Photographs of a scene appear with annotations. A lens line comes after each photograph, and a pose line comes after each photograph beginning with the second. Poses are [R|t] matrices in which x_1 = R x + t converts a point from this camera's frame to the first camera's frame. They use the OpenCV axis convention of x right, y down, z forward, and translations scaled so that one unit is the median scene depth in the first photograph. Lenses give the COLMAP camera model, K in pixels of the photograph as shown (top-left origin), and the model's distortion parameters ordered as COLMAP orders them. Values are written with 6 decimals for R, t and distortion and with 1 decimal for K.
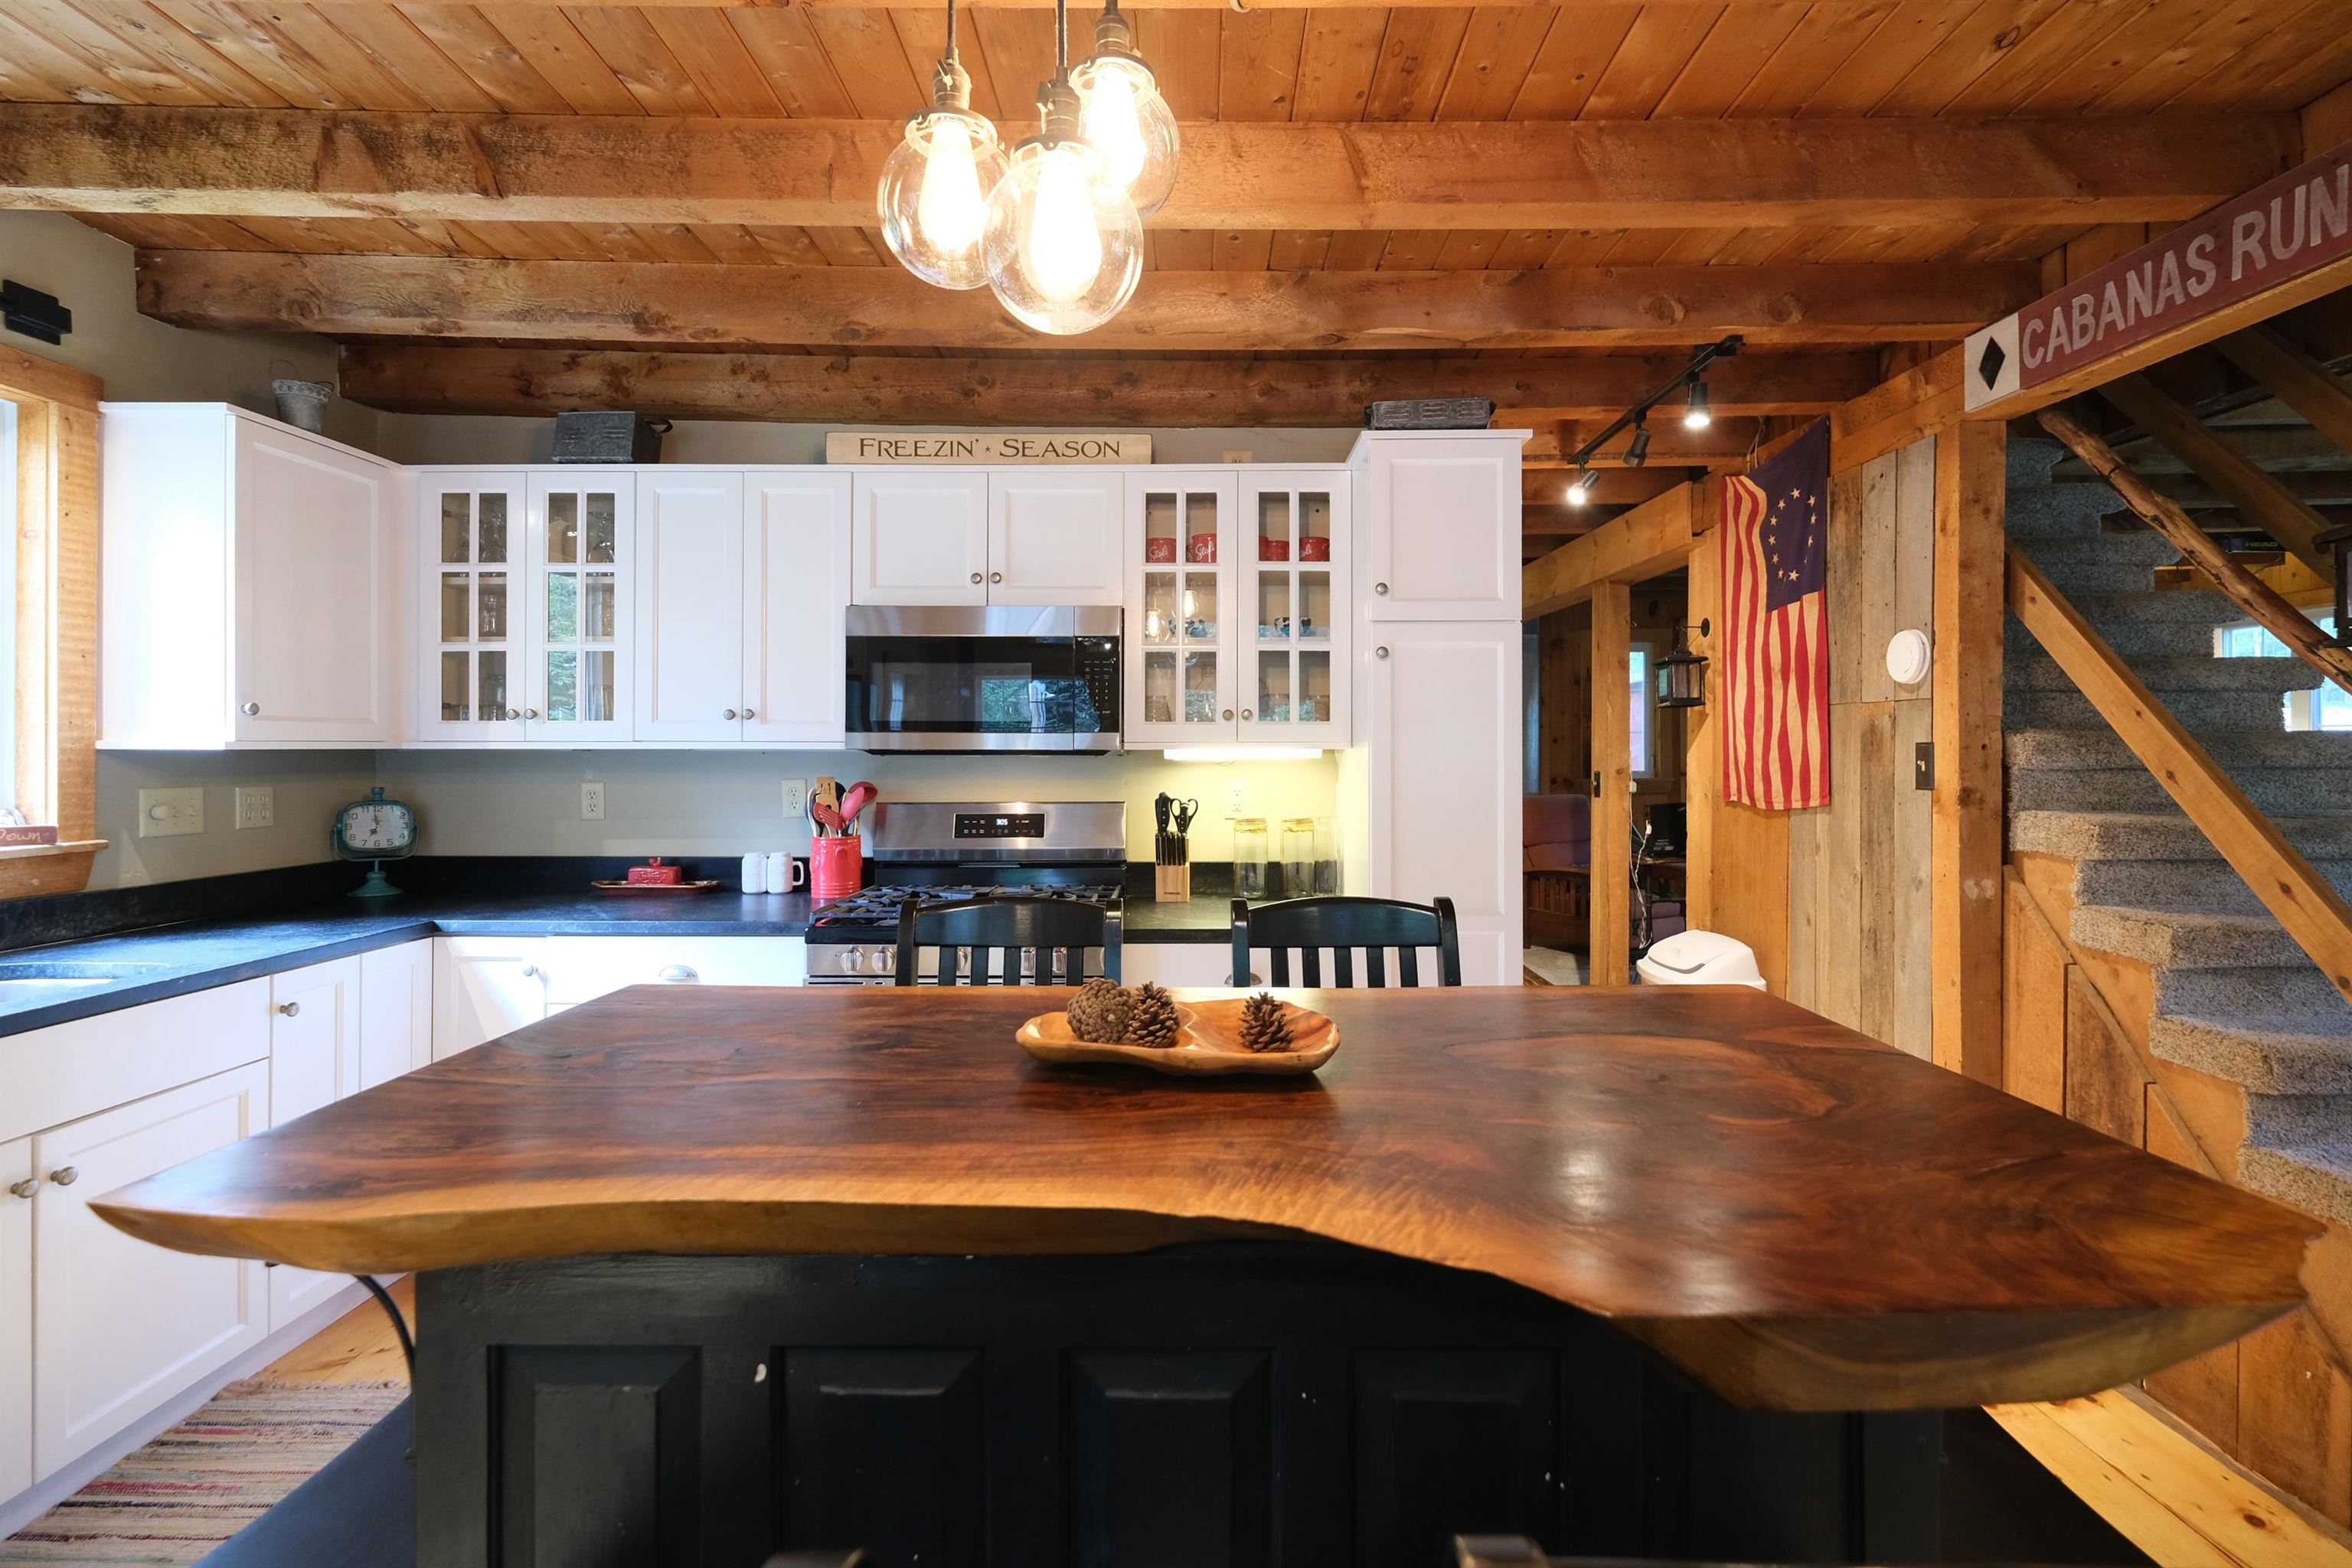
lens RADIAL K [[1041.1, 0, 1199.5], [0, 1041.1, 748.4], [0, 0, 1]] dist [-0.005697, -0.000519]
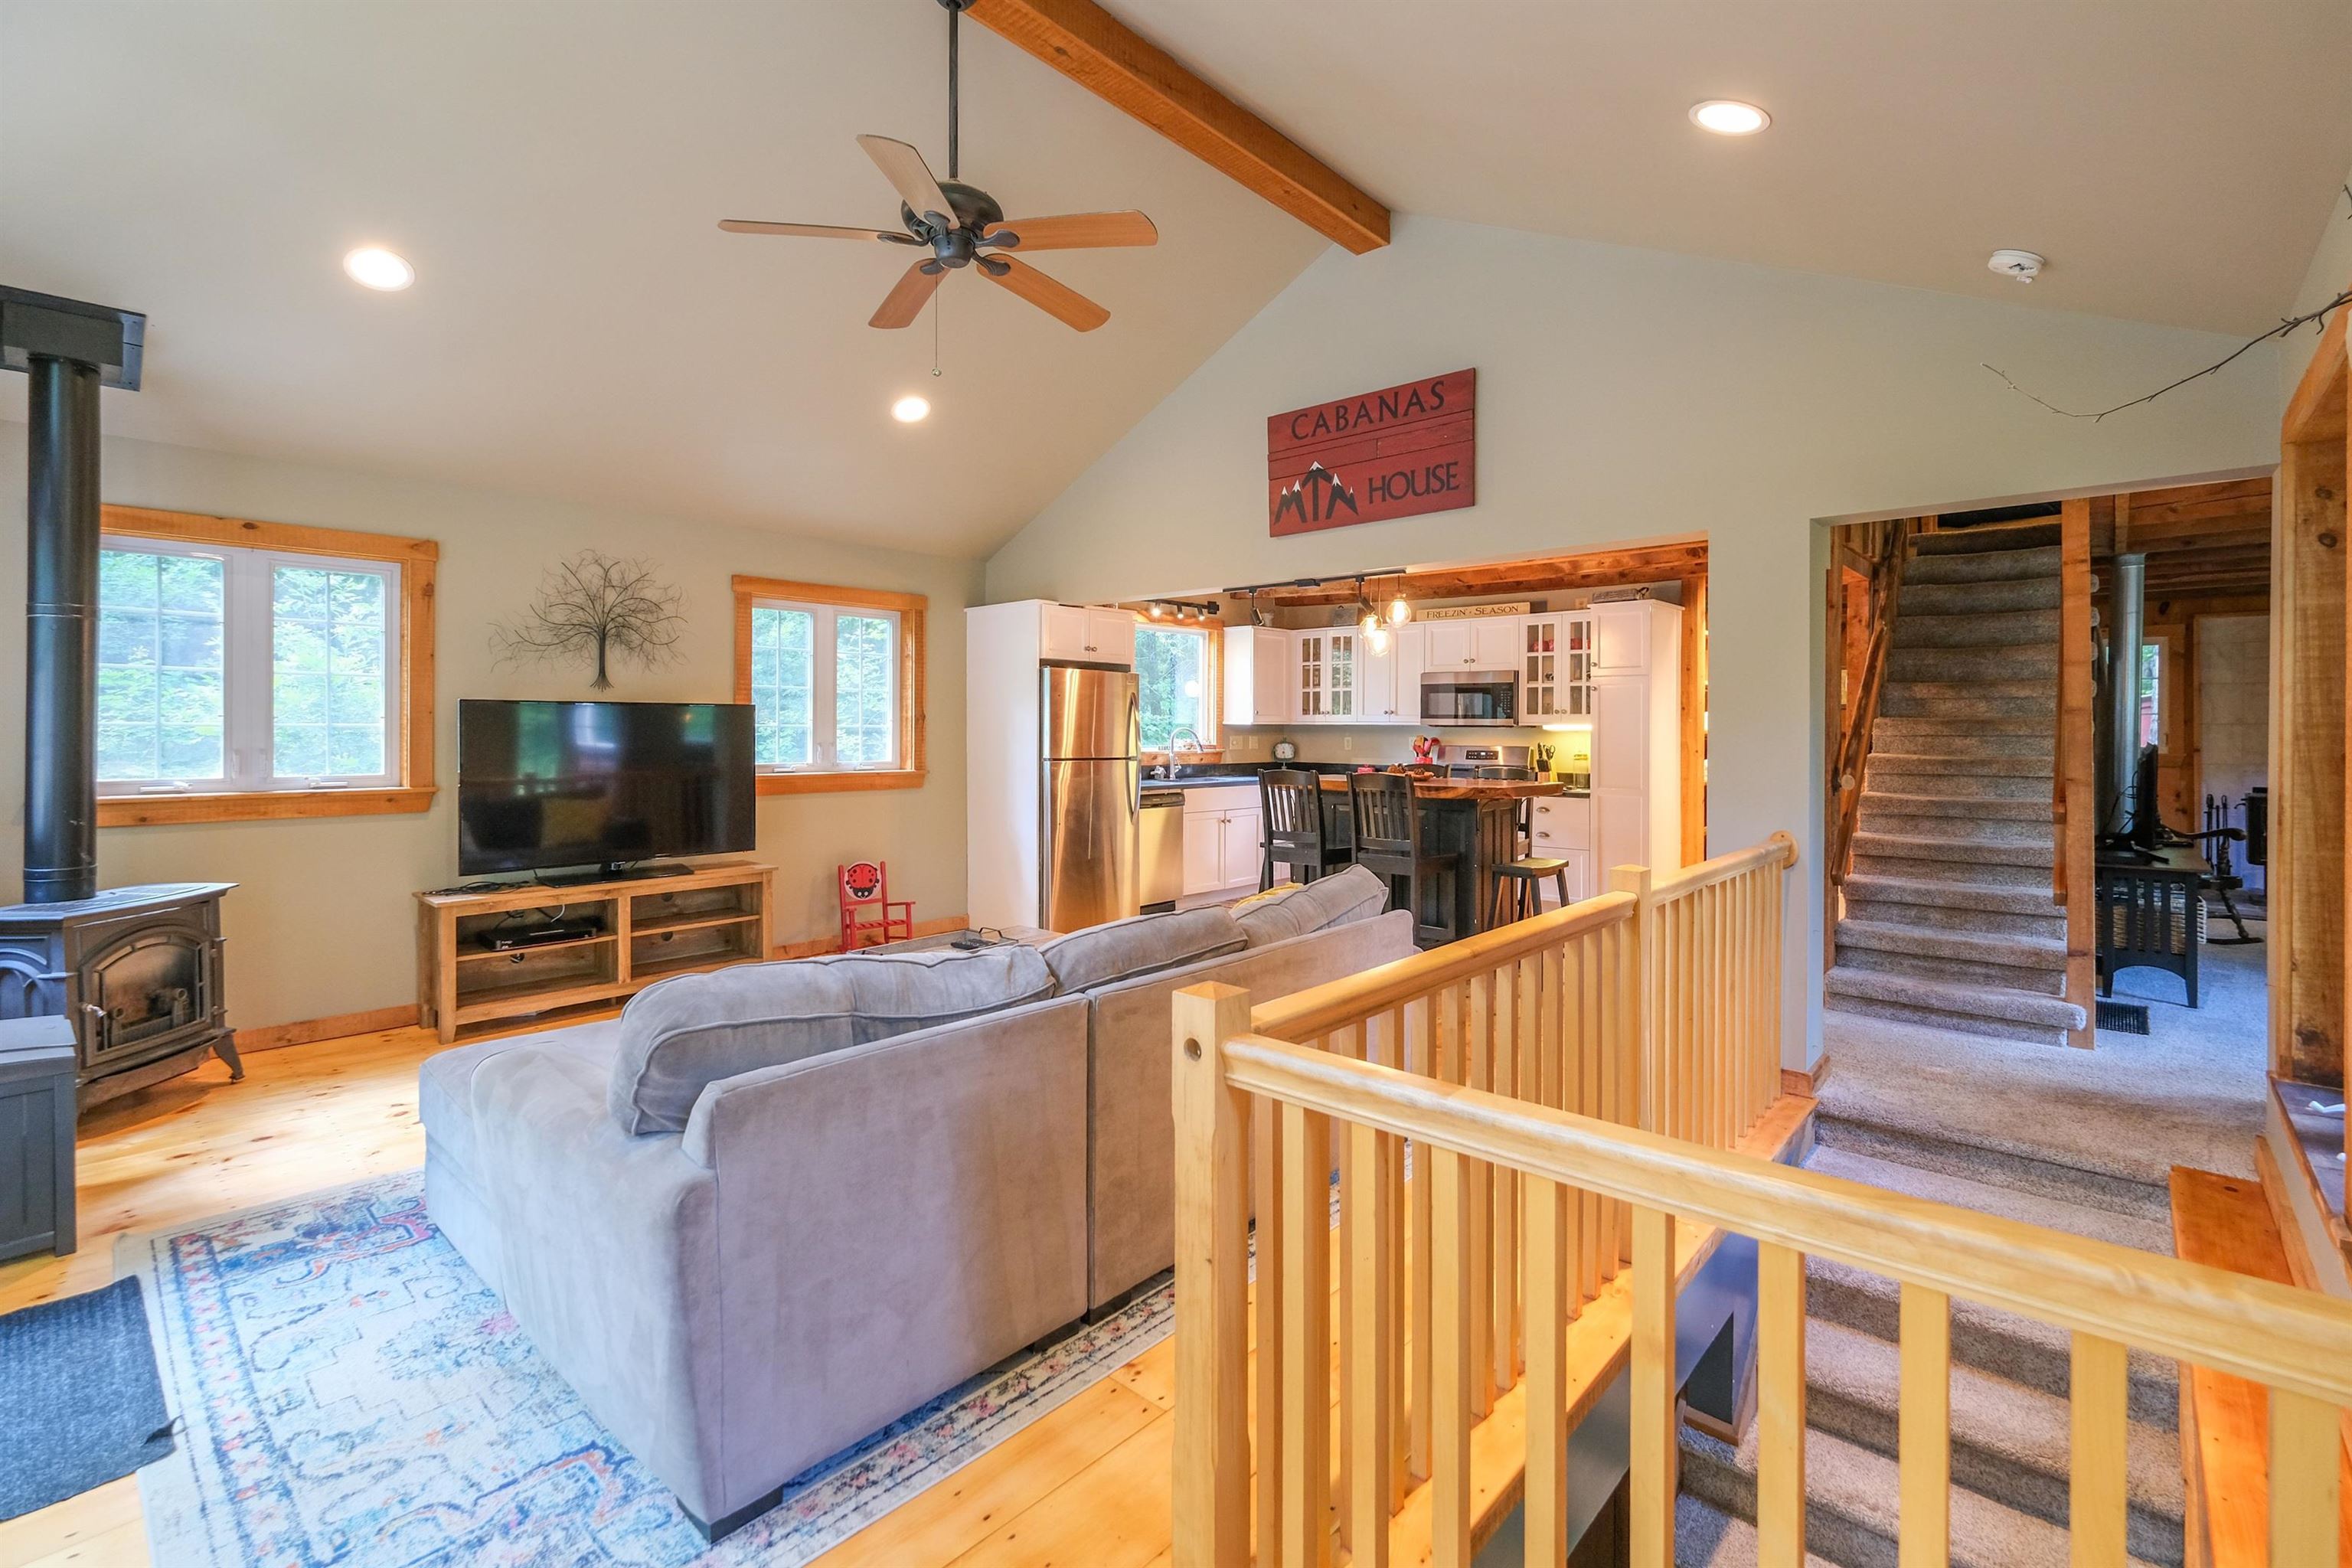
lens RADIAL K [[1041.1, 0, 1175.0], [0, 1041.1, 726.1], [0, 0, 1]] dist [-0.005697, -0.000519]
pose [[0.720964, 0.003930, -0.692962, 1.094175], [-0.004224, 0.999990, 0.001276, 0.002012], [0.692960, 0.002007, 0.720973, -1.429371]]
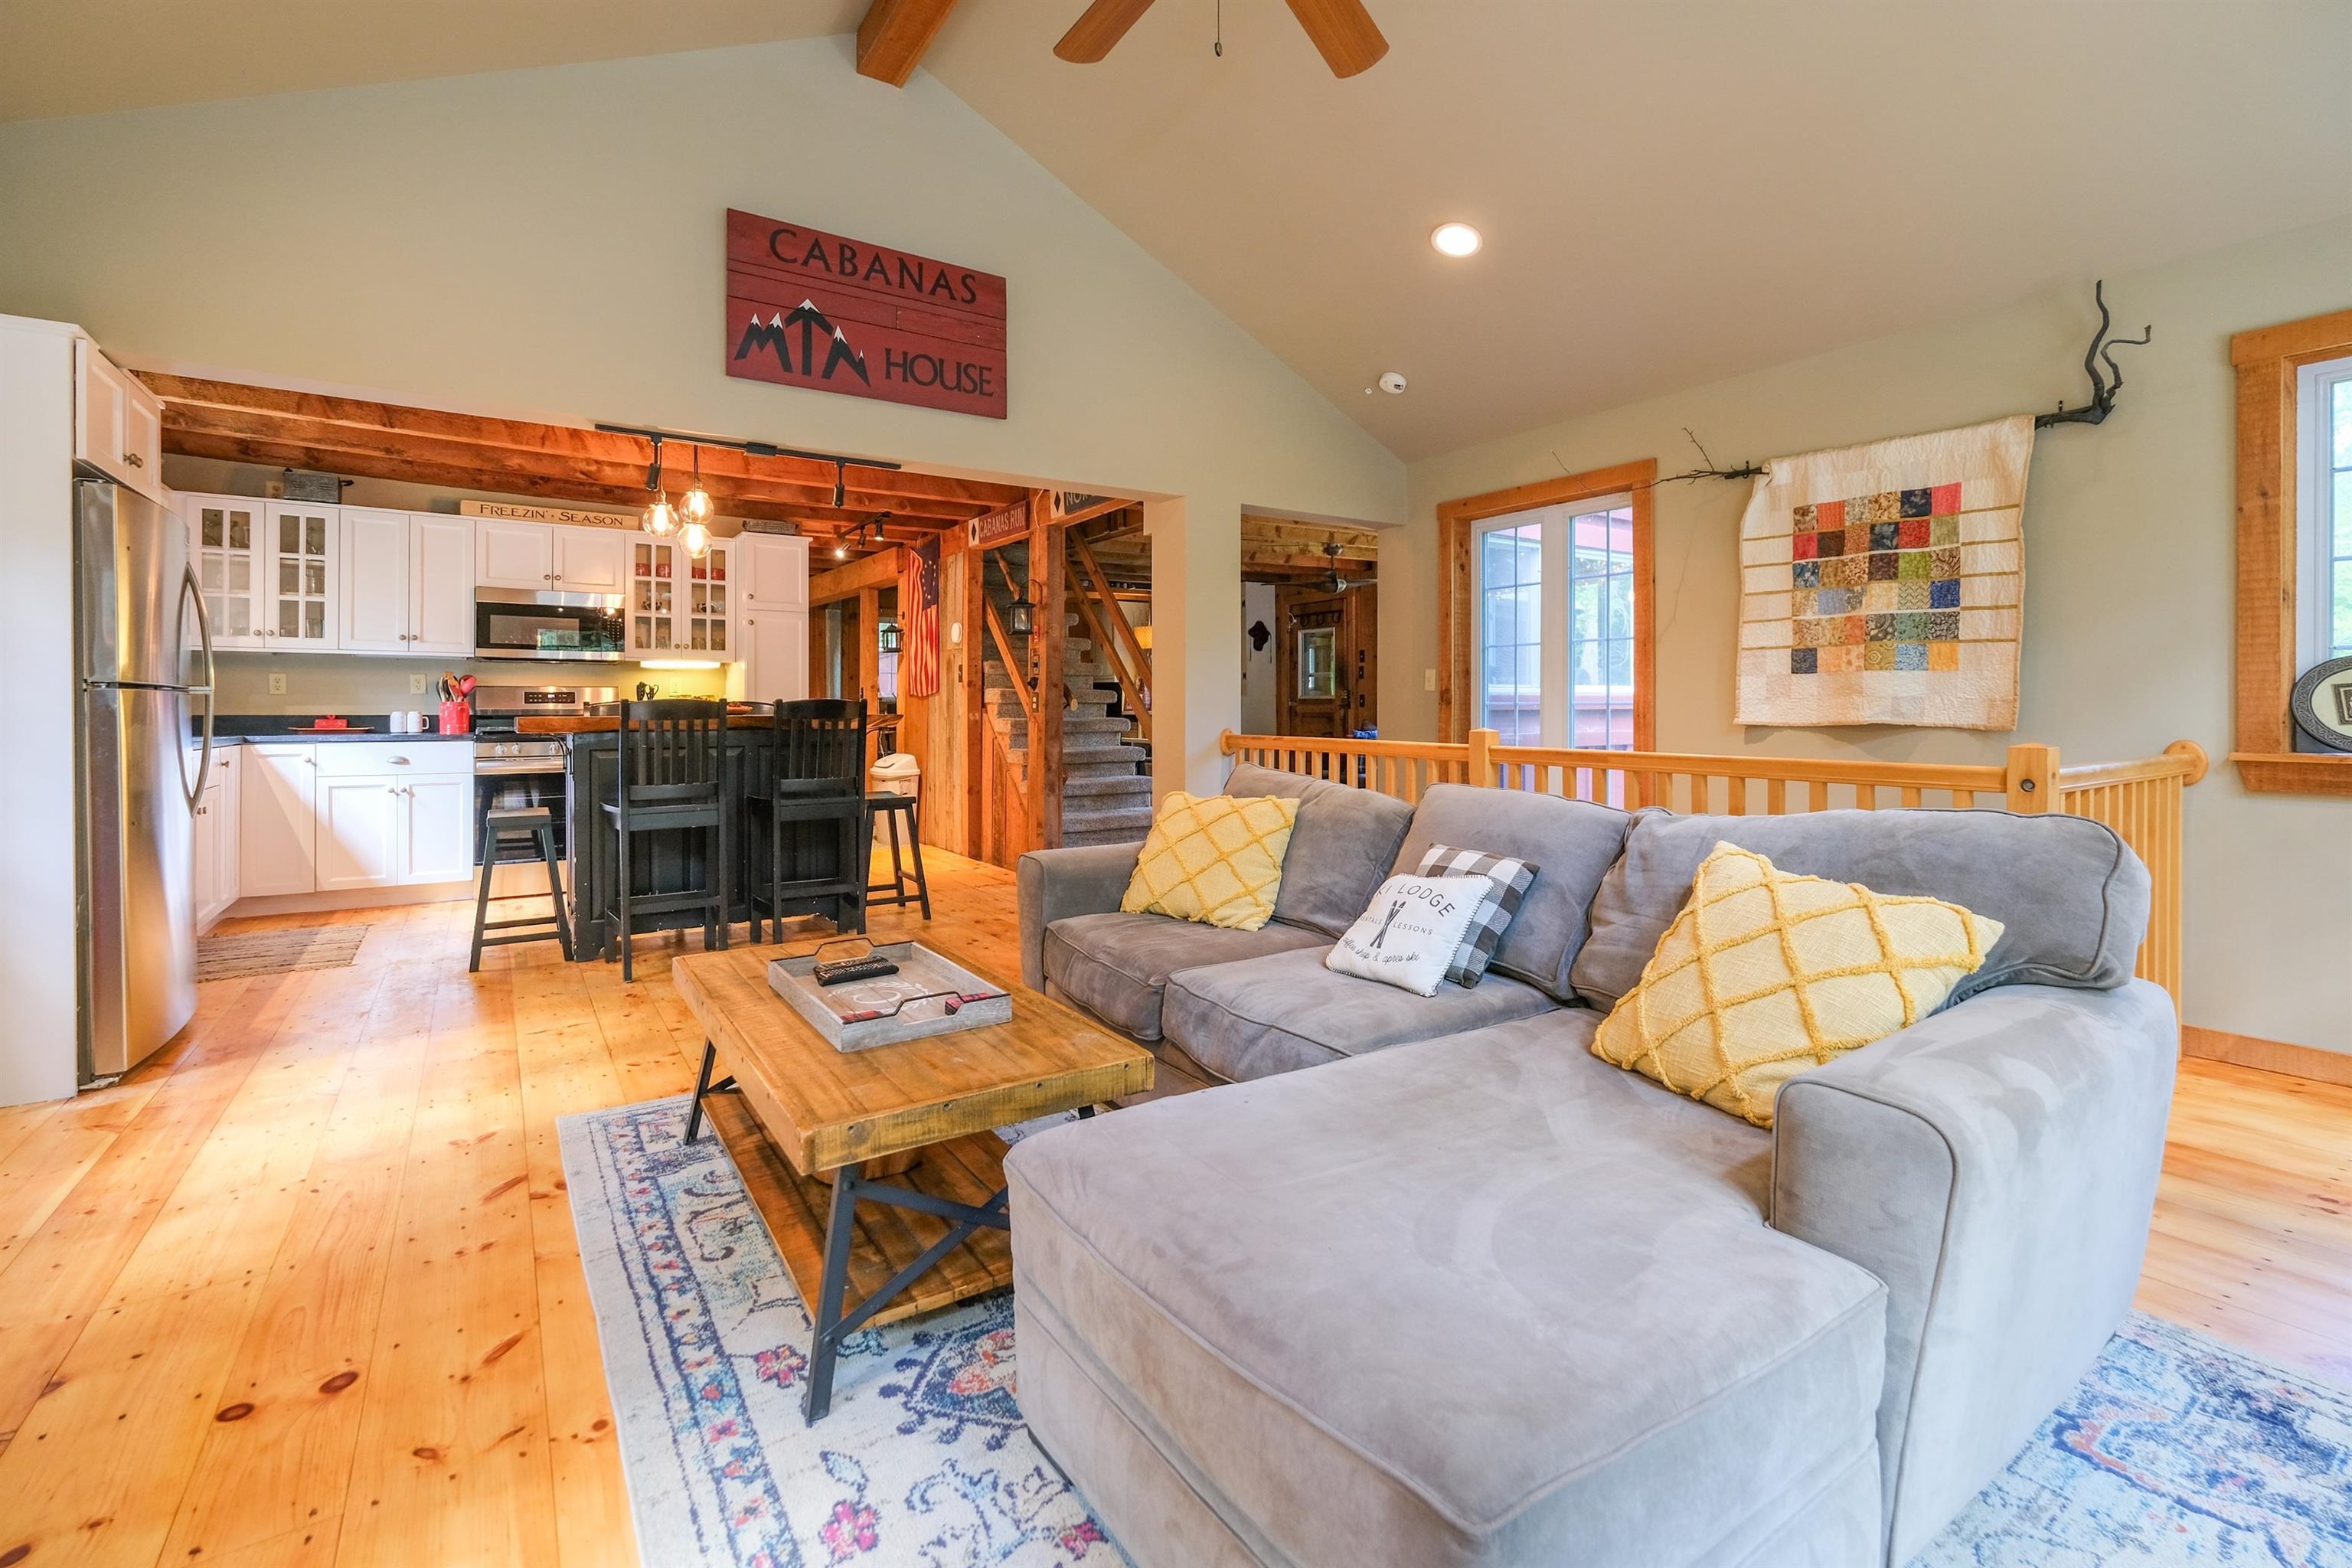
lens RADIAL K [[1041.1, 0, 1122.2], [0, 1041.1, 721.0], [0, 0, 1]] dist [-0.005697, -0.000519]
pose [[0.859863, -0.001709, 0.510523, -0.291154], [-0.004498, 0.999930, 0.010922, 0.099561], [-0.510506, -0.011688, 0.859795, -1.408555]]
